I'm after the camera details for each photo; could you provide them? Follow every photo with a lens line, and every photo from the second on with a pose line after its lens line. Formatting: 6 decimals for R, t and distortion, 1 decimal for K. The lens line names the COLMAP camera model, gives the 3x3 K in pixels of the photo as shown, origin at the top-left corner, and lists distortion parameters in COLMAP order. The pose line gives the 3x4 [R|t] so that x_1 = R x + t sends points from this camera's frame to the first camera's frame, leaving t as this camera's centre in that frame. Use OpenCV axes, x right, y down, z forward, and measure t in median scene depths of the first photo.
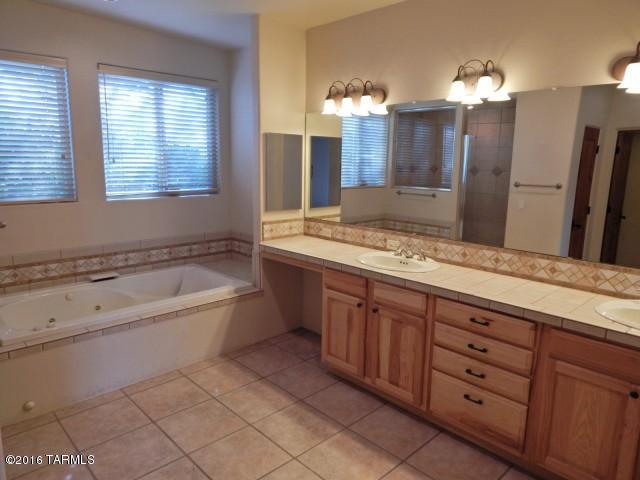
lens RADIAL K [[442.3, 0, 321.0], [0, 442.3, 237.3], [0, 0, 1]] dist [0.002761, -0.000890]
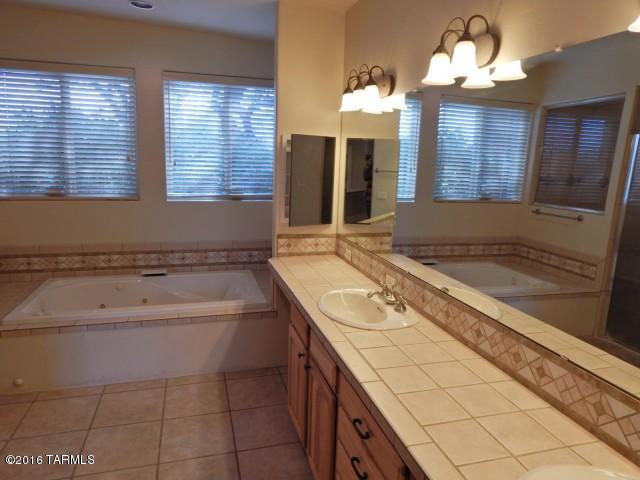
lens RADIAL K [[442.3, 0, 321.0], [0, 442.3, 237.3], [0, 0, 1]] dist [0.002761, -0.000890]
pose [[0.888263, 0.095740, -0.449247, 0.335454], [-0.099904, 0.994892, 0.014491, -0.050511], [0.448340, 0.032010, 0.893290, 0.236836]]
